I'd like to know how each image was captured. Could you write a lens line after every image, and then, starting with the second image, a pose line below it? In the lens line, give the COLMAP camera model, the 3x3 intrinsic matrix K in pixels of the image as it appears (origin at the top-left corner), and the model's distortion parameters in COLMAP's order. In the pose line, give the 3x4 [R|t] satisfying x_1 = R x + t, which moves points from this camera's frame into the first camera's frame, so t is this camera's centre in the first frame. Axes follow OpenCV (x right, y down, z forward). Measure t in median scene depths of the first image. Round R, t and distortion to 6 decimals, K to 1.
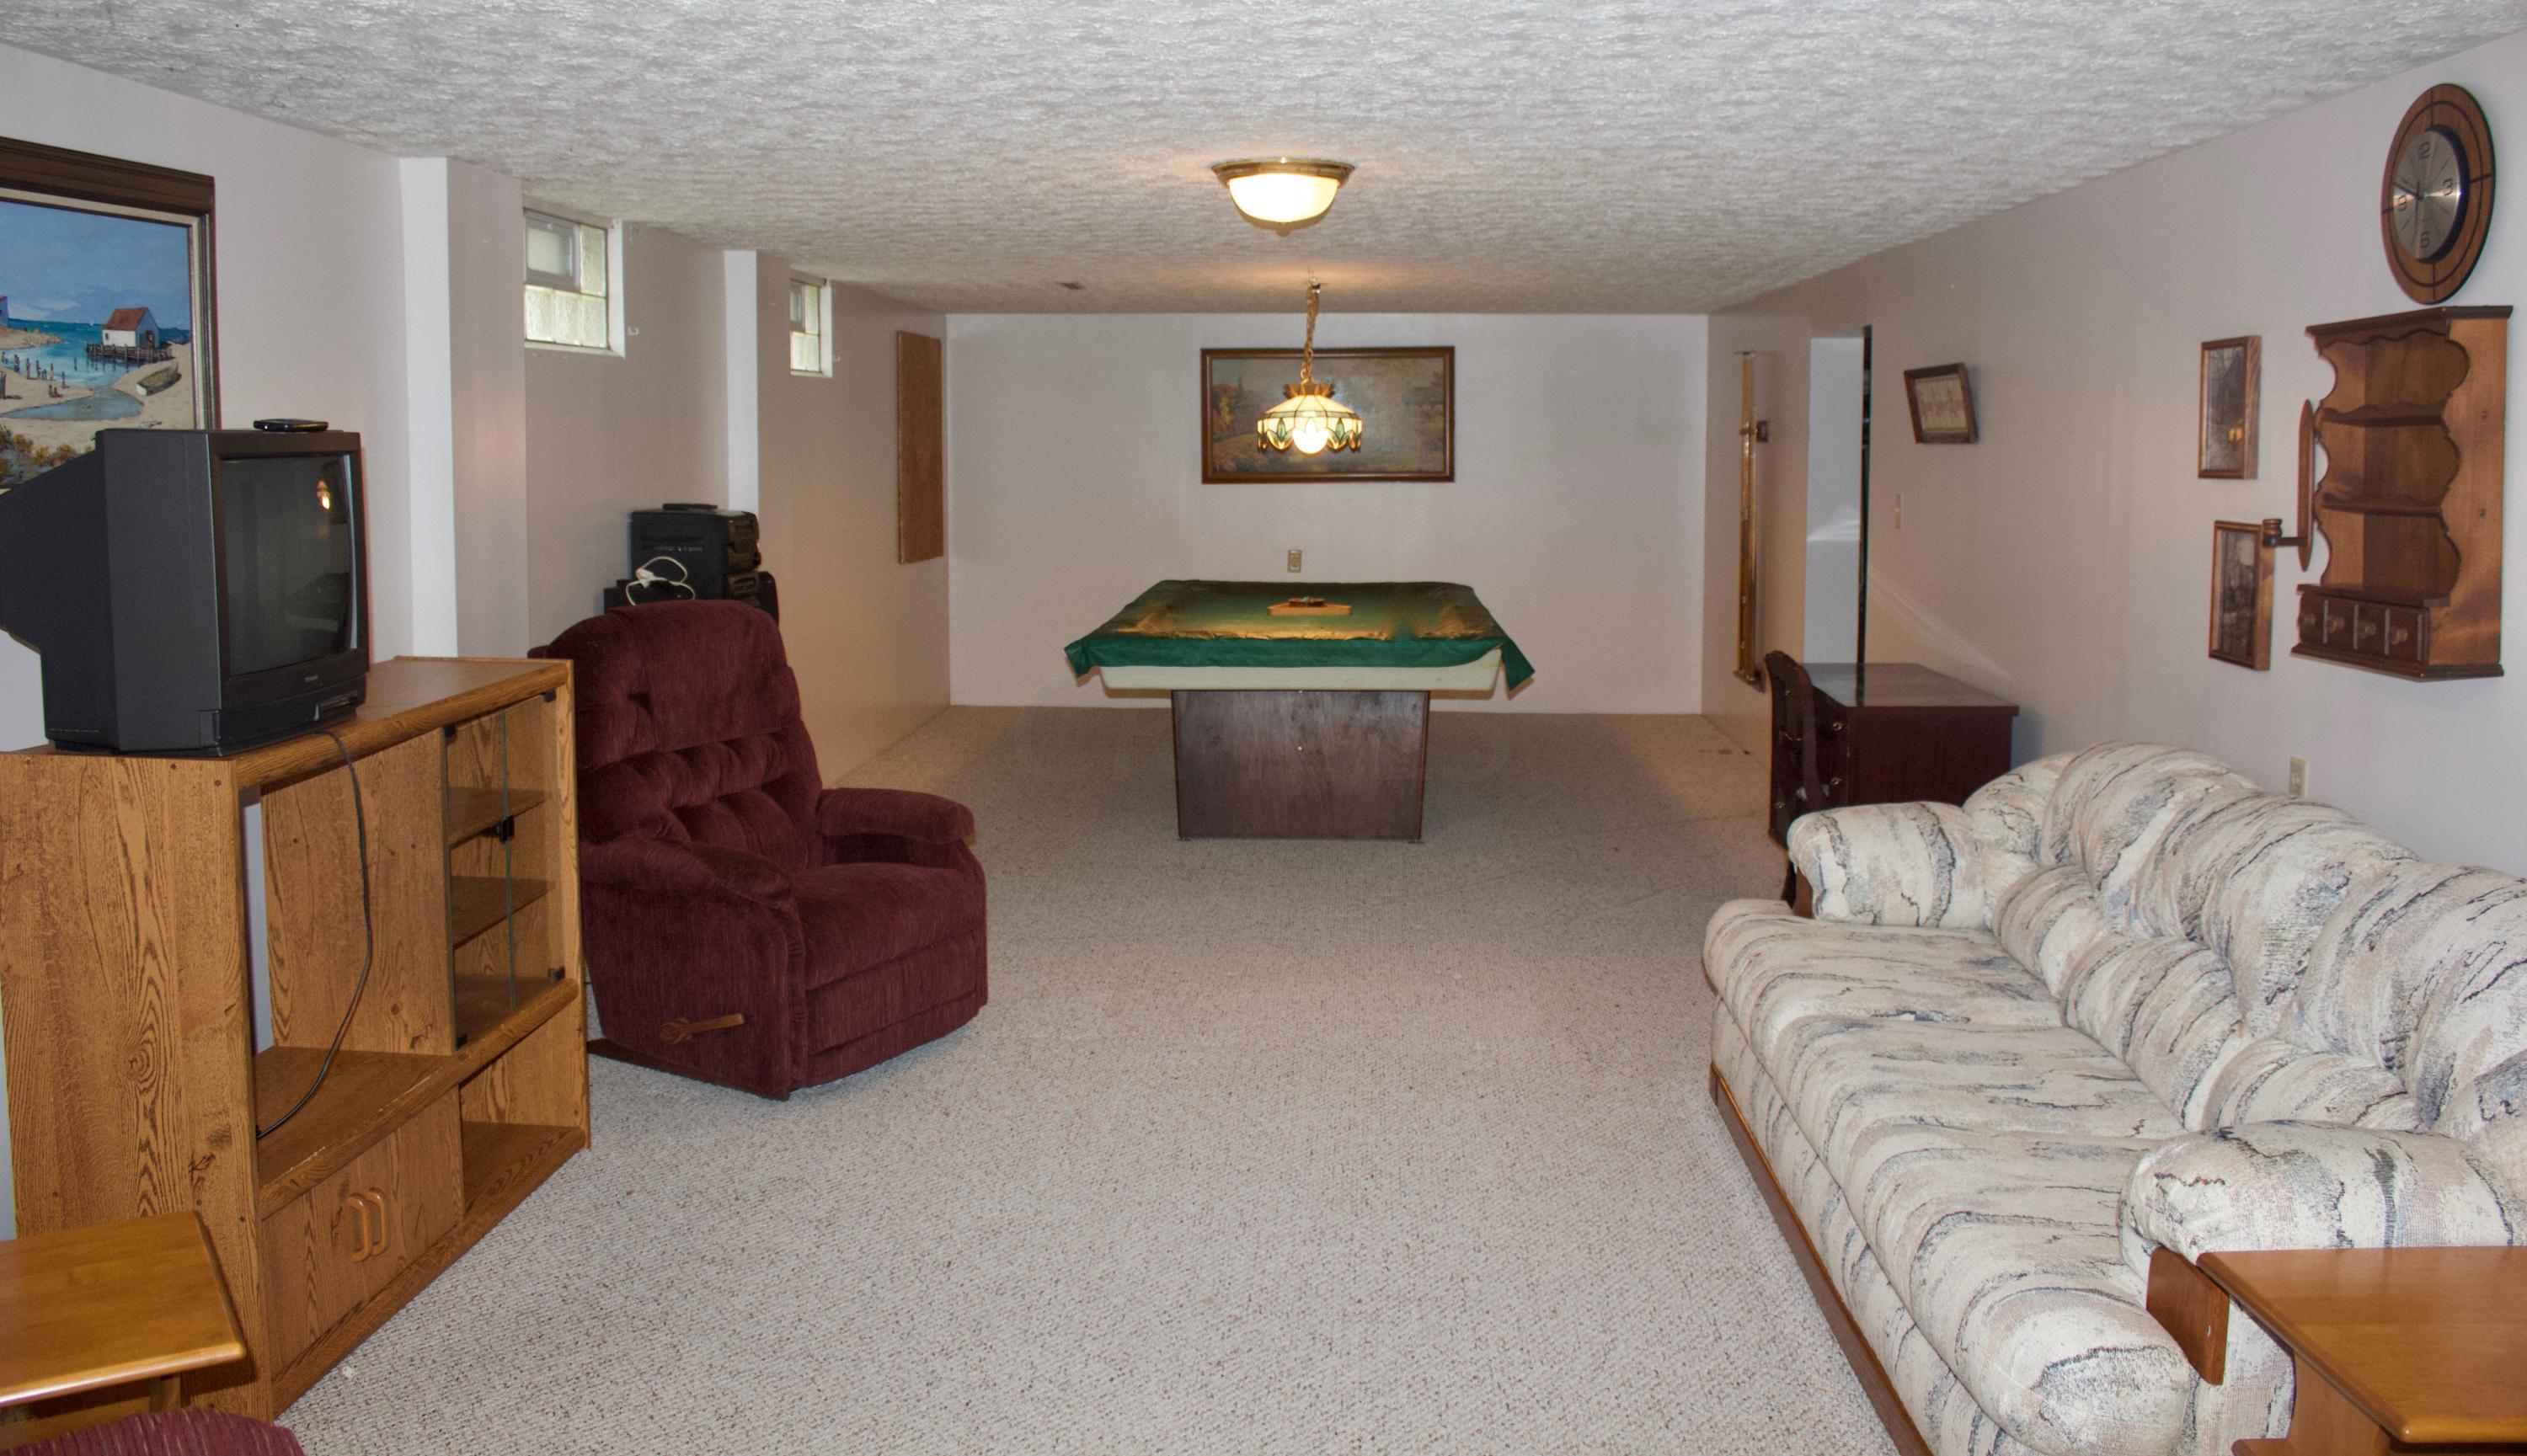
lens RADIAL K [[2018.4, 0, 1332.2], [0, 2018.4, 652.4], [0, 0, 1]] dist [-0.091409, 0.048581]
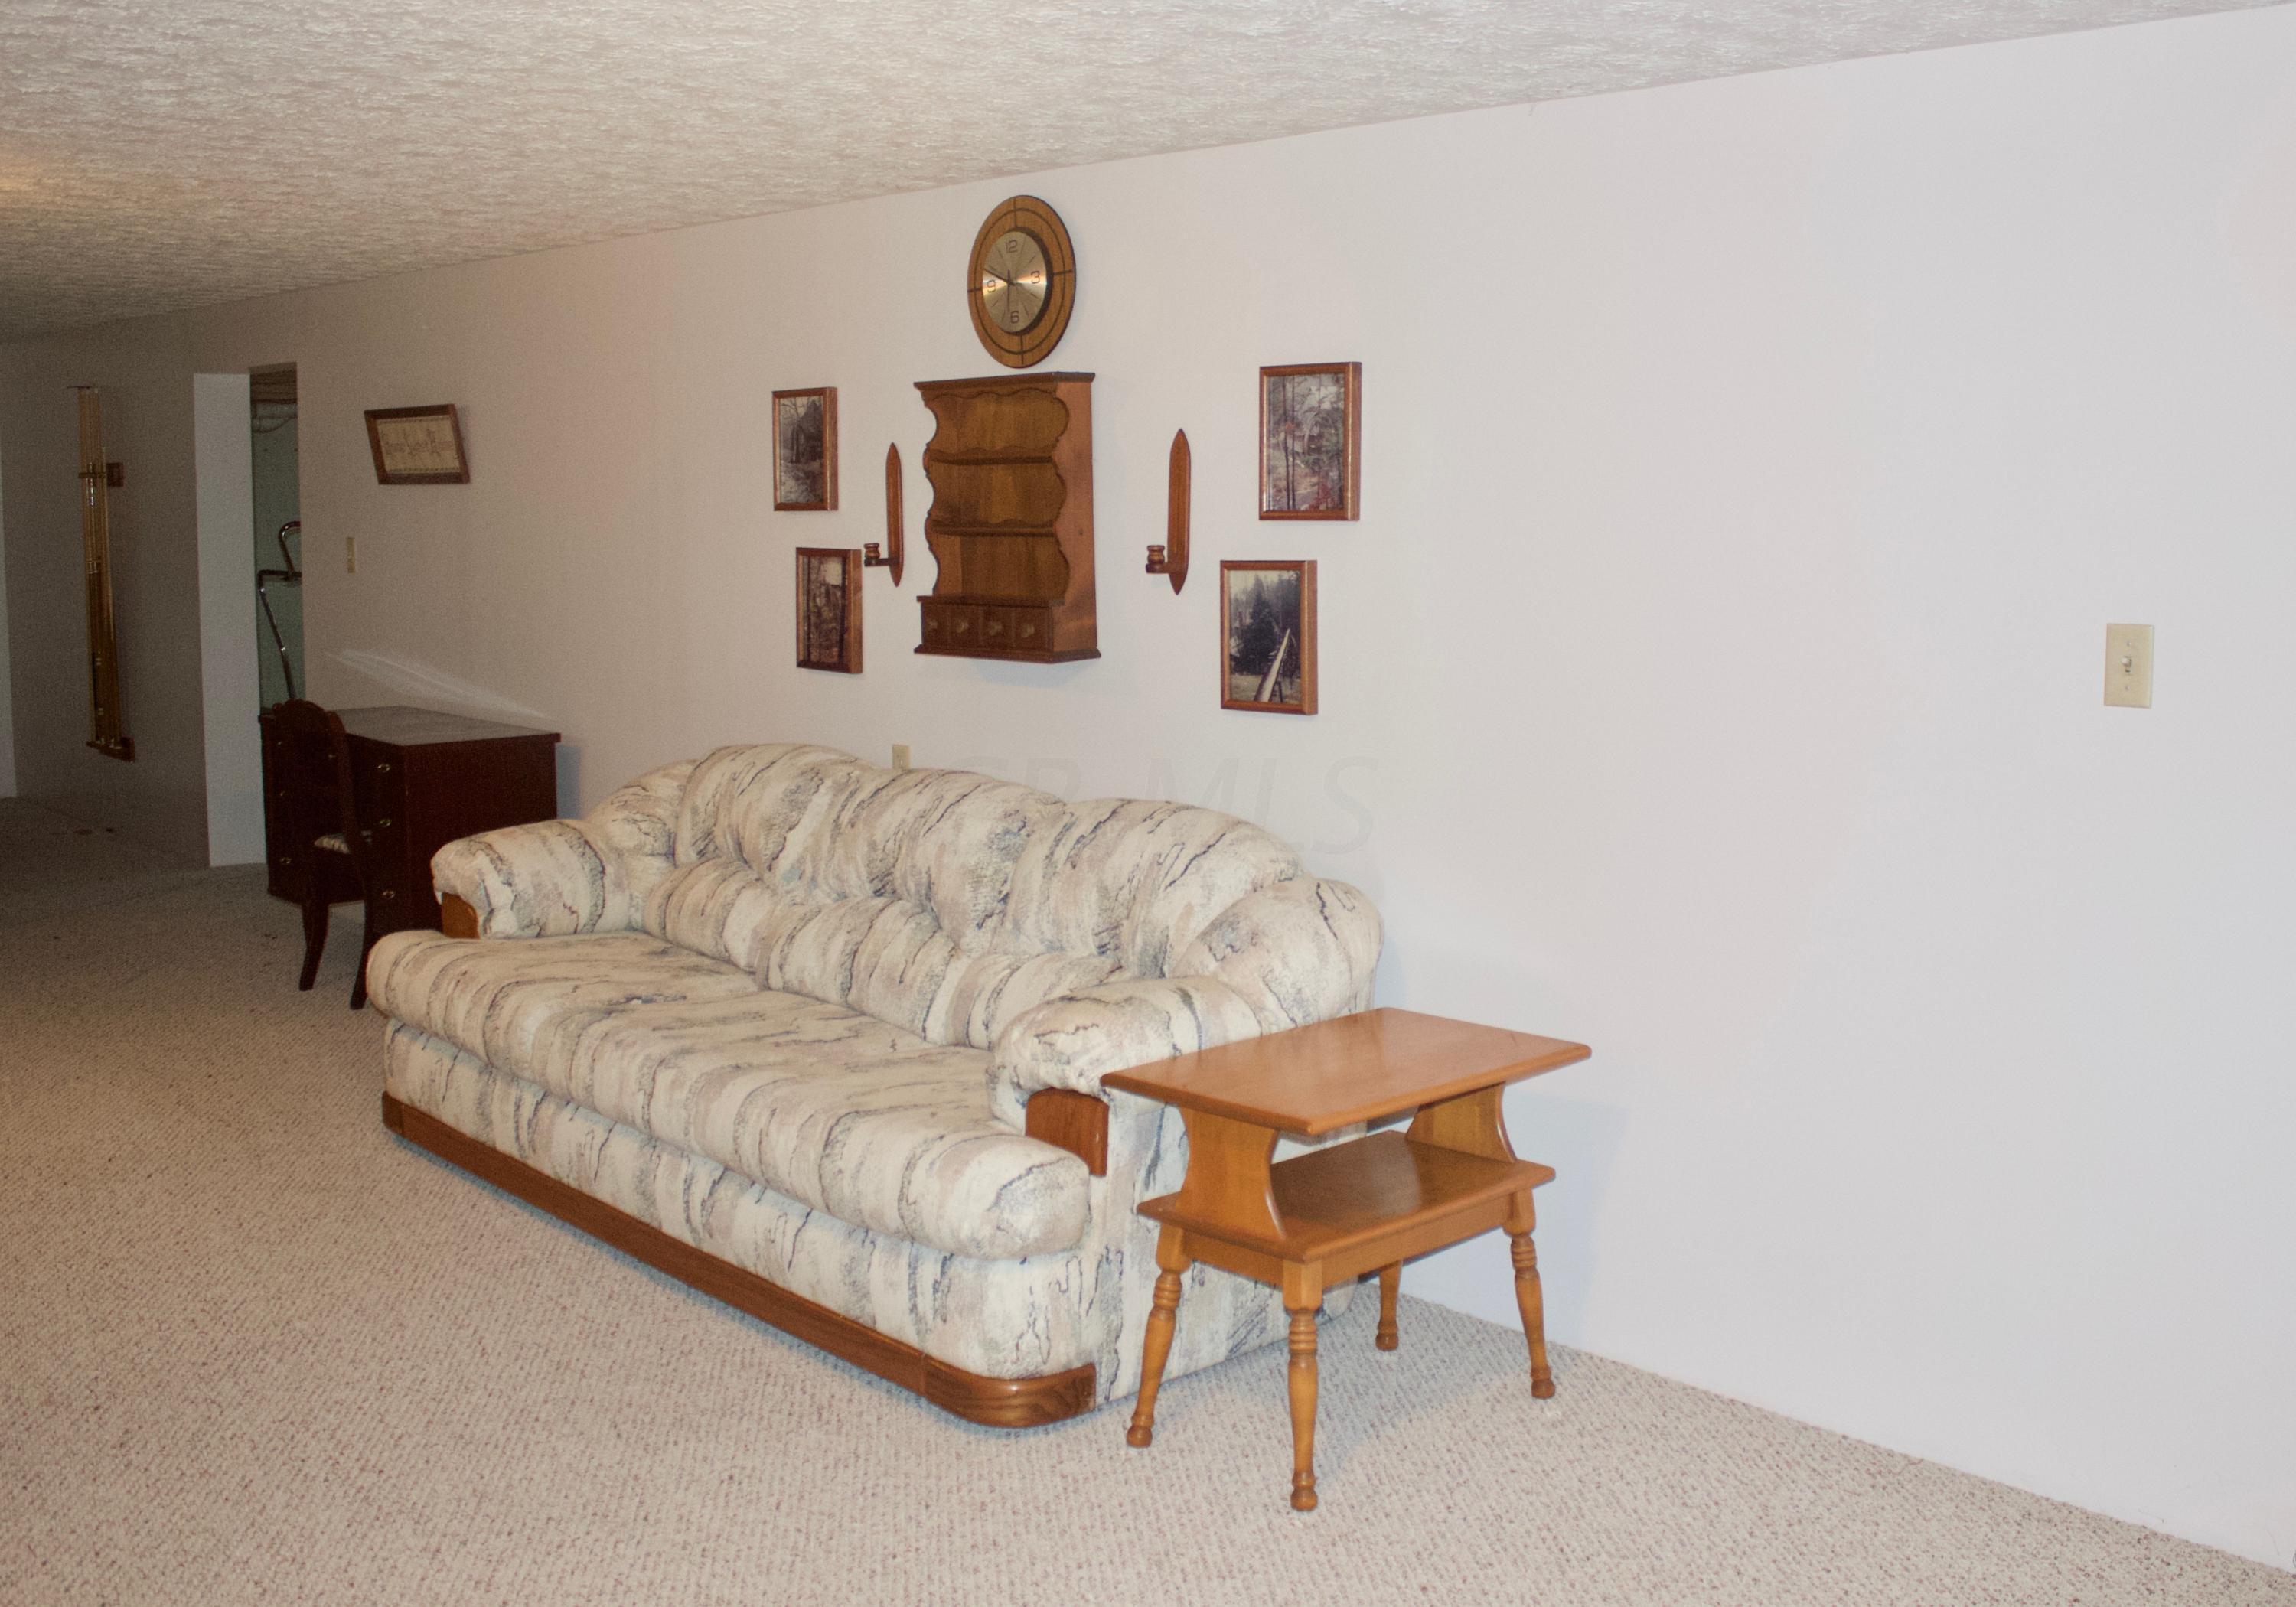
lens RADIAL K [[2277.8, 0, 1148.2], [0, 2277.8, 809.8], [0, 0, 1]] dist [-0.134993, 0.000000]
pose [[0.708673, -0.086162, 0.700256, -0.370436], [0.060663, 0.996281, 0.061194, 0.018203], [-0.702924, -0.000886, 0.711264, -0.078390]]
